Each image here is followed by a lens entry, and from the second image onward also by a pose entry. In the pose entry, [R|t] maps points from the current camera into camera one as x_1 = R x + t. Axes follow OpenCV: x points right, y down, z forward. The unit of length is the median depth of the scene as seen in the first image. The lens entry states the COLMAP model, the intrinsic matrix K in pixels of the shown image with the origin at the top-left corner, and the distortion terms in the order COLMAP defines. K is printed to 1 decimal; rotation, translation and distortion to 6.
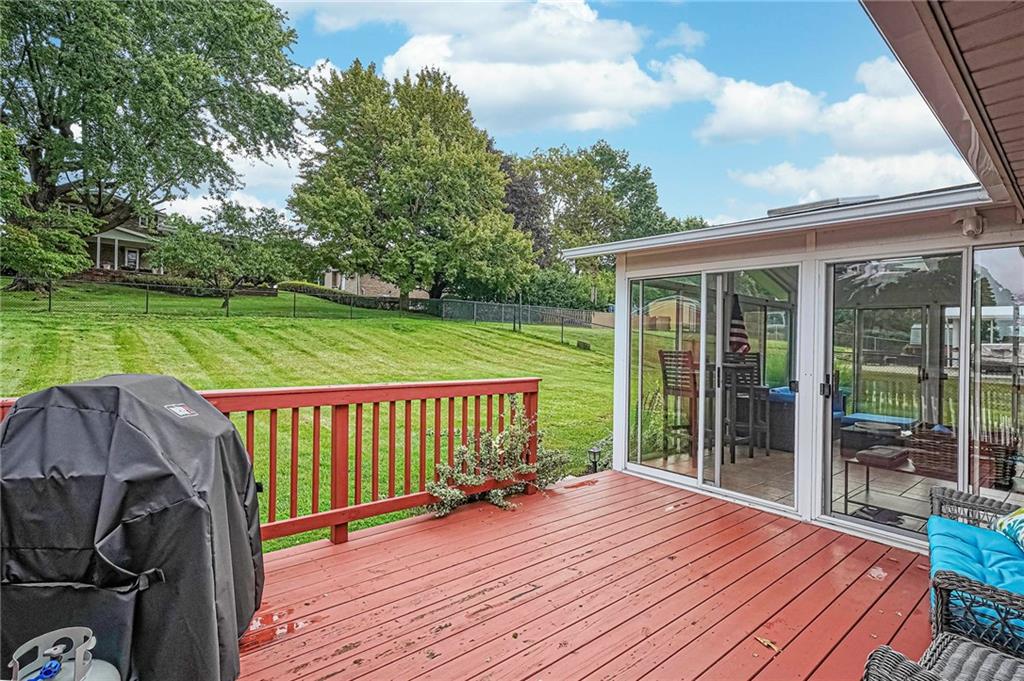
lens RADIAL K [[482.5, 0, 512.0], [0, 482.5, 340.5], [0, 0, 1]] dist [-0.000145, 0.000012]
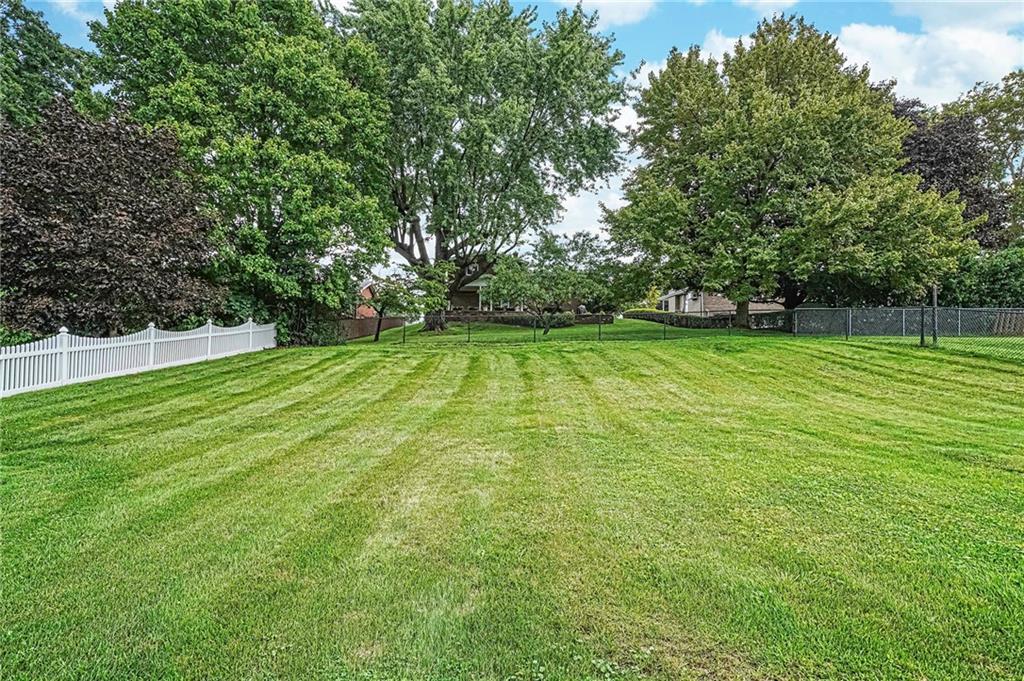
lens RADIAL K [[457.7, 0, 511.9], [0, 457.7, 354.5], [0, 0, 1]] dist [-0.000274, 0.000677]
pose [[0.729603, -0.028657, -0.683270, 0.019612], [0.009135, 0.999441, -0.032162, 0.004486], [0.683810, 0.017224, 0.729457, 0.192563]]
